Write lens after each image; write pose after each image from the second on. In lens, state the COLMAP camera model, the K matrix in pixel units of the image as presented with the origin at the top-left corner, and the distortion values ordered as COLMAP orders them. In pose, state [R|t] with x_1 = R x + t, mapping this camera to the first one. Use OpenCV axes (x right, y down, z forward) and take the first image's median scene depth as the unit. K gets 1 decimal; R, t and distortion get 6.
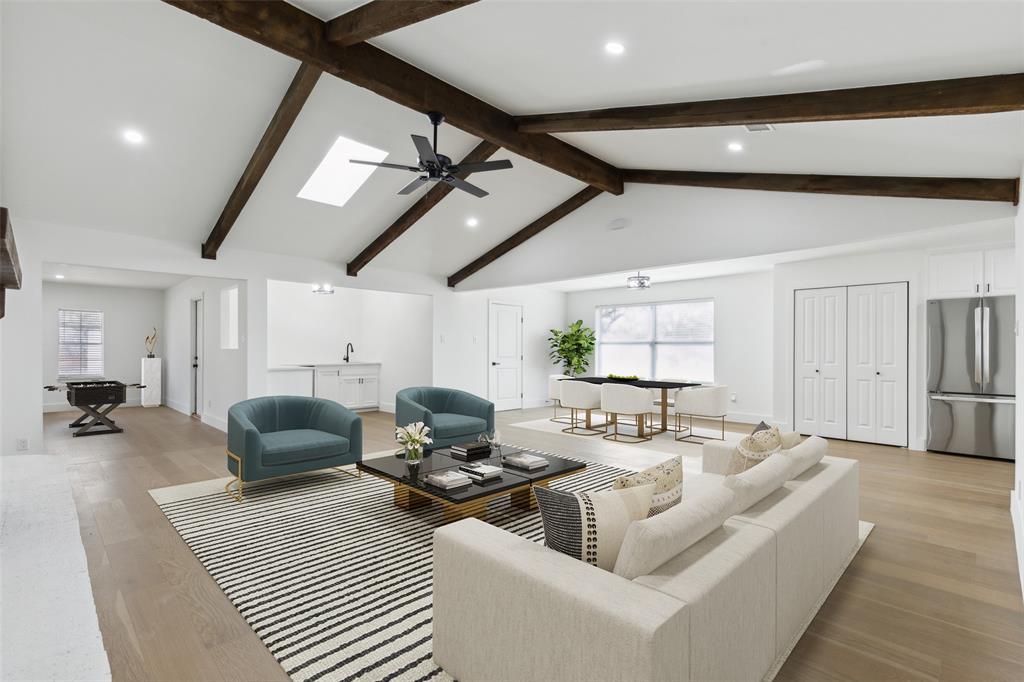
lens RADIAL K [[464.3, 0, 512.6], [0, 464.3, 346.3], [0, 0, 1]] dist [0.000478, -0.000883]
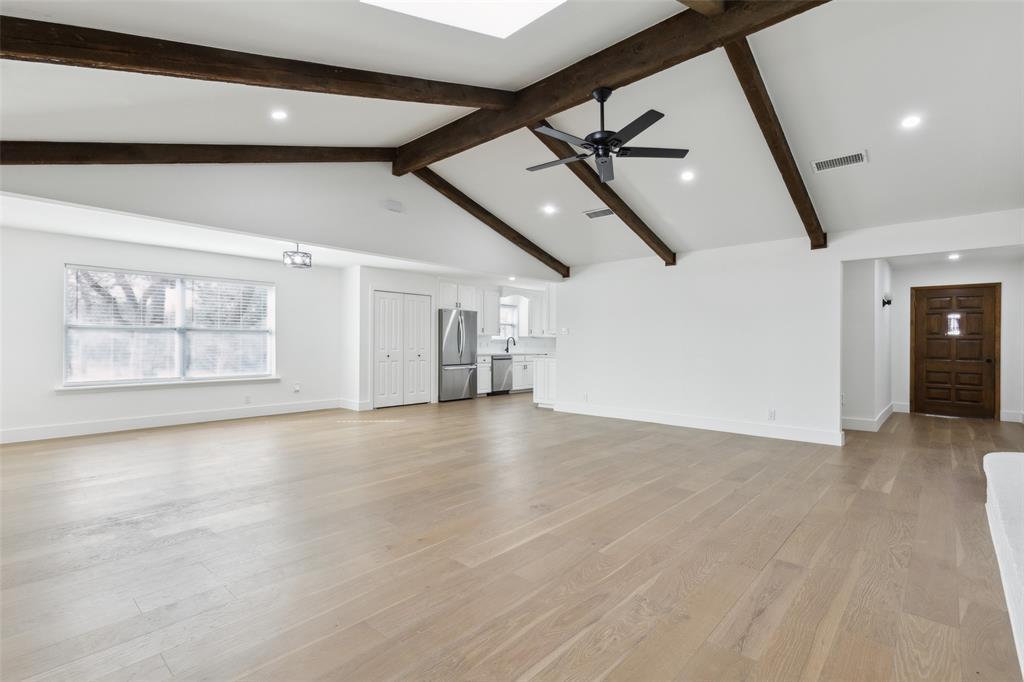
lens RADIAL K [[464.3, 0, 512.6], [0, 464.3, 346.3], [0, 0, 1]] dist [0.000478, -0.000883]
pose [[-0.038268, -0.007980, 0.999236, -0.607044], [-0.005900, 0.999952, 0.007760, 0.013159], [-0.999250, -0.005599, -0.038314, 0.665255]]
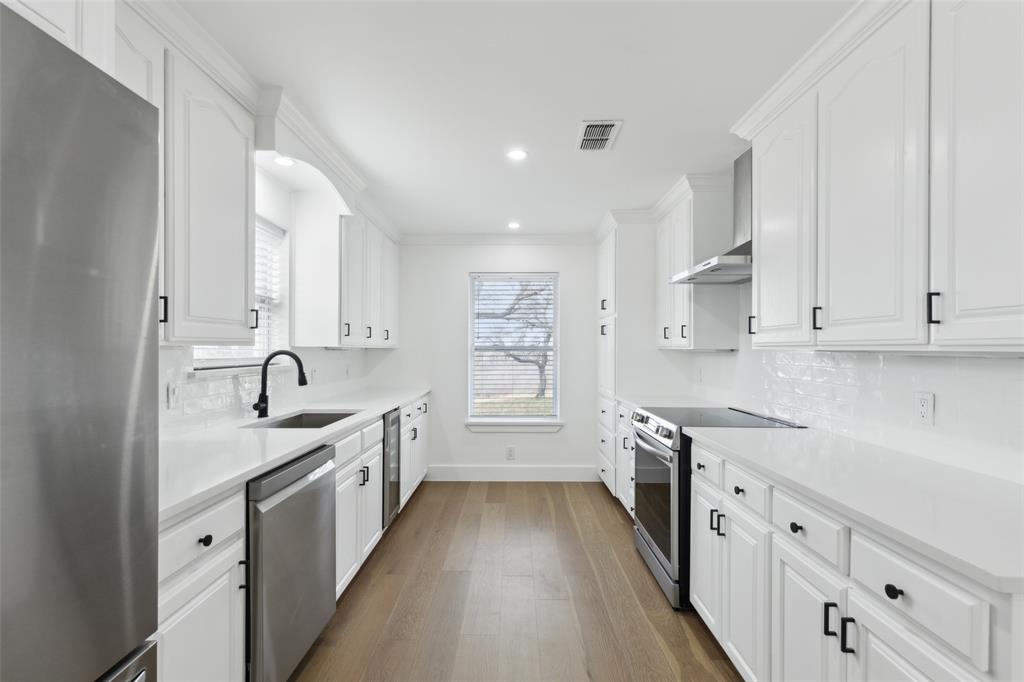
lens RADIAL K [[464.3, 0, 512.6], [0, 464.3, 346.3], [0, 0, 1]] dist [0.000478, -0.000883]
pose [[-0.697904, -0.004209, 0.716179, 0.662056], [-0.005573, 0.999984, 0.000446, -0.011354], [-0.716170, -0.003680, -0.697917, 0.742466]]
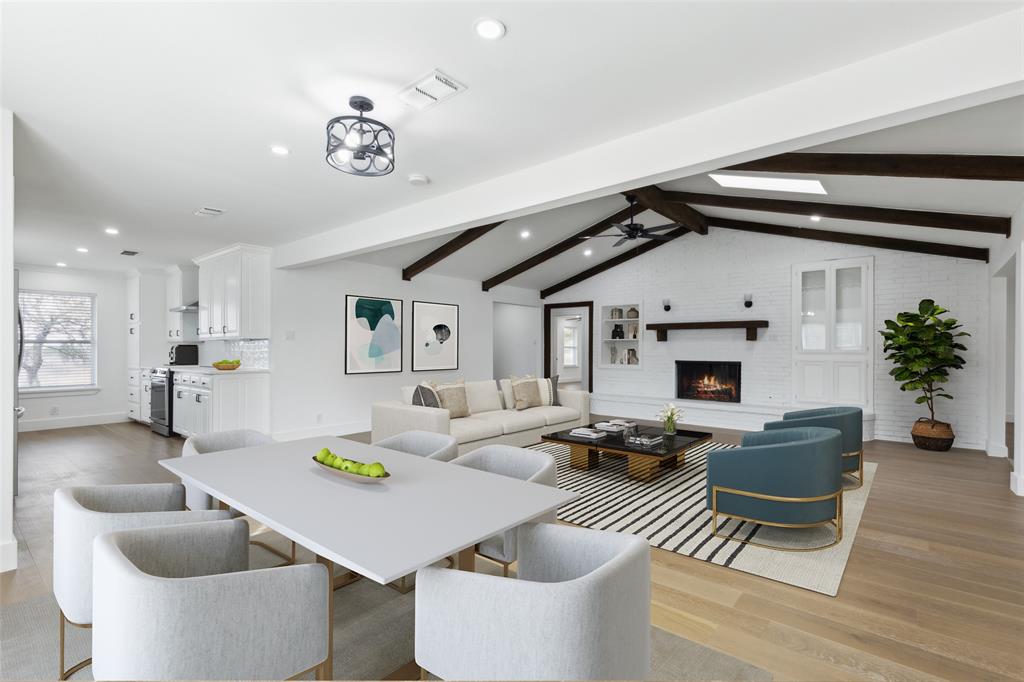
lens RADIAL K [[464.3, 0, 512.6], [0, 464.3, 346.3], [0, 0, 1]] dist [0.000478, -0.000883]
pose [[-0.996124, -0.000542, -0.087961, 0.207685], [-0.000086, 0.999987, -0.005190, 0.008783], [0.087963, -0.005162, -0.996110, 1.415197]]
